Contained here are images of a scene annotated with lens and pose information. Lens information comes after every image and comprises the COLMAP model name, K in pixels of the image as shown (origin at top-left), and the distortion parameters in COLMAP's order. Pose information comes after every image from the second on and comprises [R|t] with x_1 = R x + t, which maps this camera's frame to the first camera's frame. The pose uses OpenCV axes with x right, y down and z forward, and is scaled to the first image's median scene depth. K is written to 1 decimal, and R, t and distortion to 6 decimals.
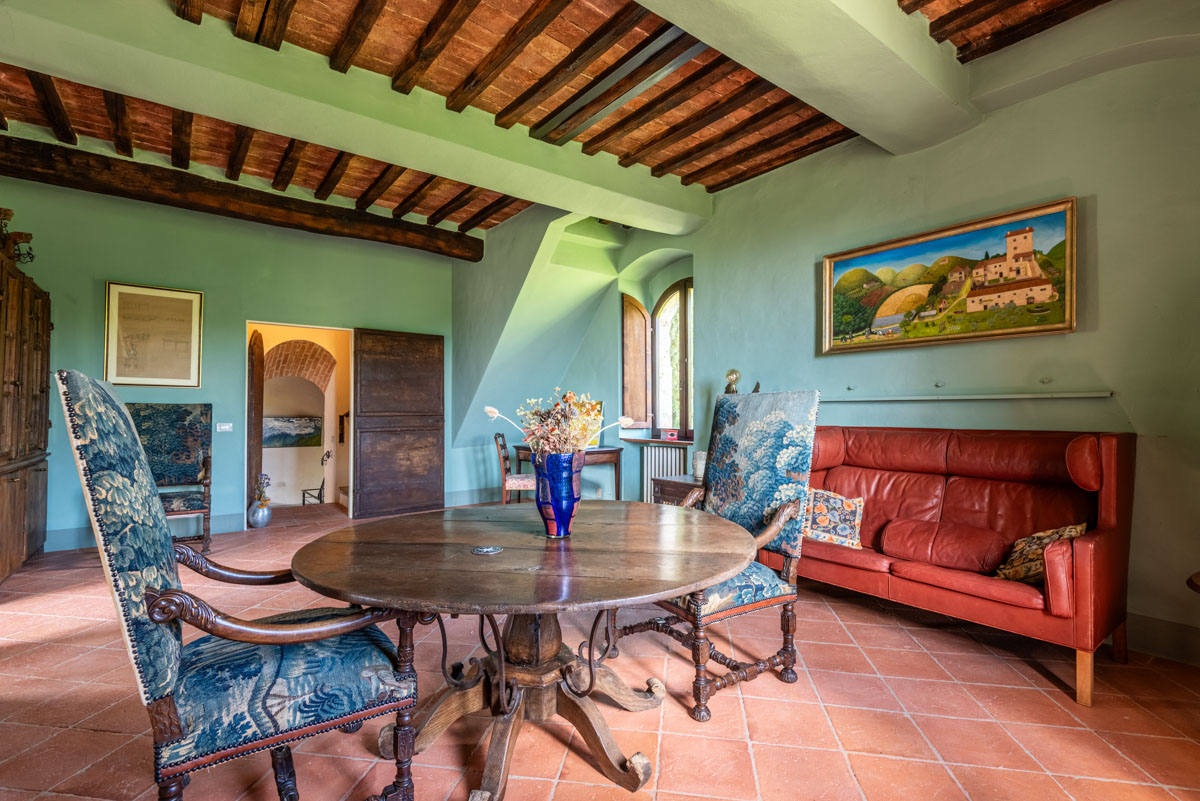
lens RADIAL K [[546.7, 0, 593.2], [0, 546.7, 406.5], [0, 0, 1]] dist [0.003787, -0.000823]
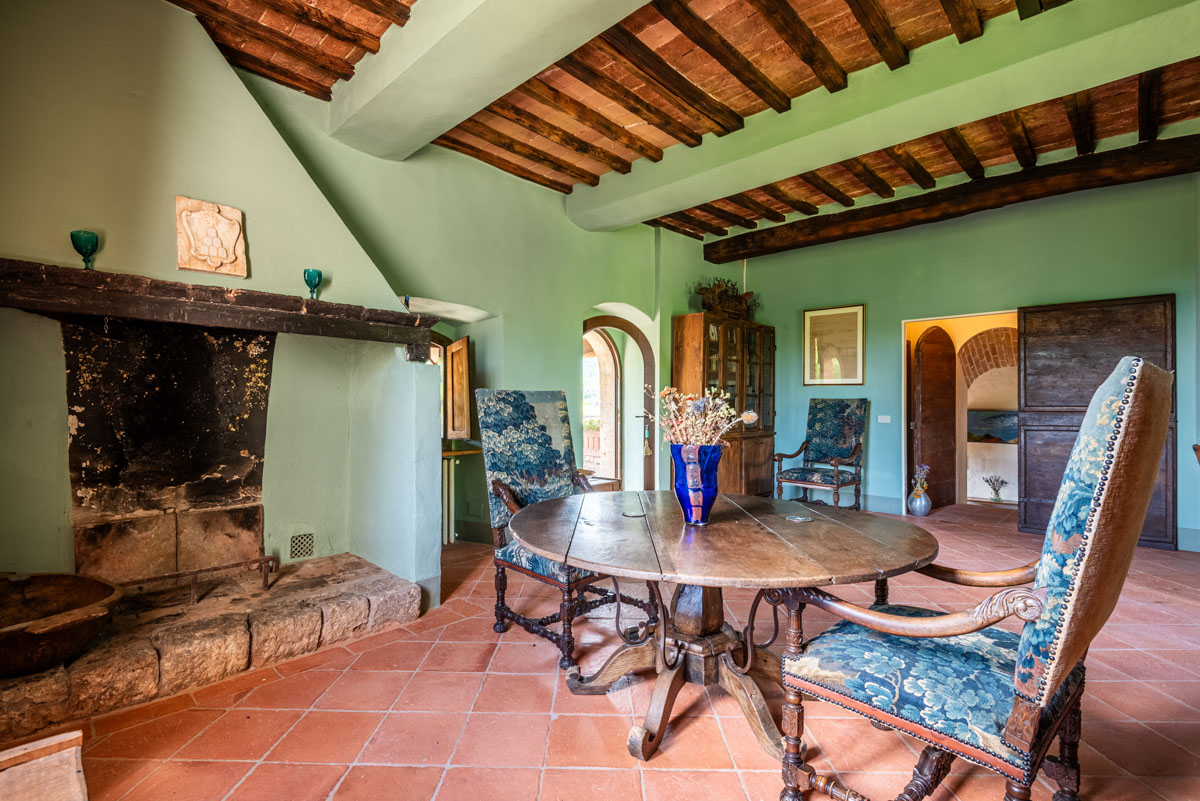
lens RADIAL K [[546.7, 0, 592.0], [0, 546.7, 397.7], [0, 0, 1]] dist [0.003787, -0.000823]
pose [[0.156082, -0.012367, -0.987667, 0.380061], [0.005637, 0.999916, -0.011630, 0.003914], [0.987728, -0.003752, 0.156139, 0.256275]]
